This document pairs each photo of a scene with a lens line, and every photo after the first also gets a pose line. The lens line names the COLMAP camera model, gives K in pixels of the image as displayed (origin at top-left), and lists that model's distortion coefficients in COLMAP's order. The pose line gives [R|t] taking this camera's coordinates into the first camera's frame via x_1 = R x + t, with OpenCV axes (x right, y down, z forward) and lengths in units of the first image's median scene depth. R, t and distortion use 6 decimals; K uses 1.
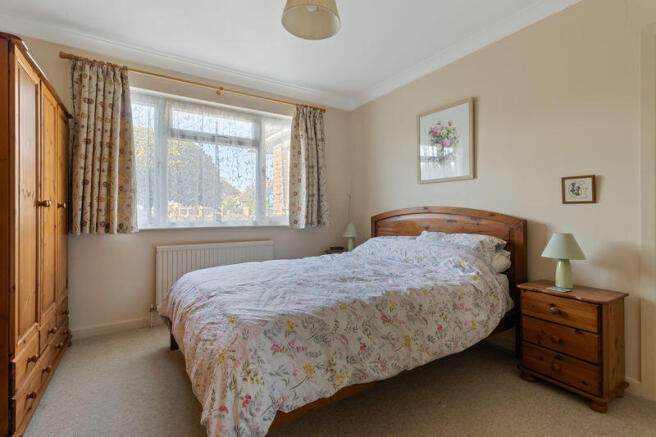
lens RADIAL K [[309.4, 0, 328.8], [0, 309.4, 213.6], [0, 0, 1]] dist [0.002727, 0.000373]
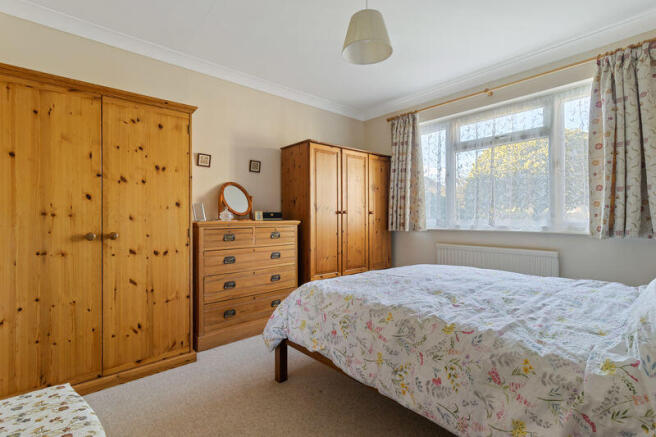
lens RADIAL K [[309.4, 0, 329.0], [0, 309.4, 218.4], [0, 0, 1]] dist [0.002727, 0.000373]
pose [[0.145797, 0.004362, -0.989305, 0.636863], [0.000106, 0.999990, 0.004425, -0.000999], [0.989314, -0.000750, 0.145796, 0.412439]]
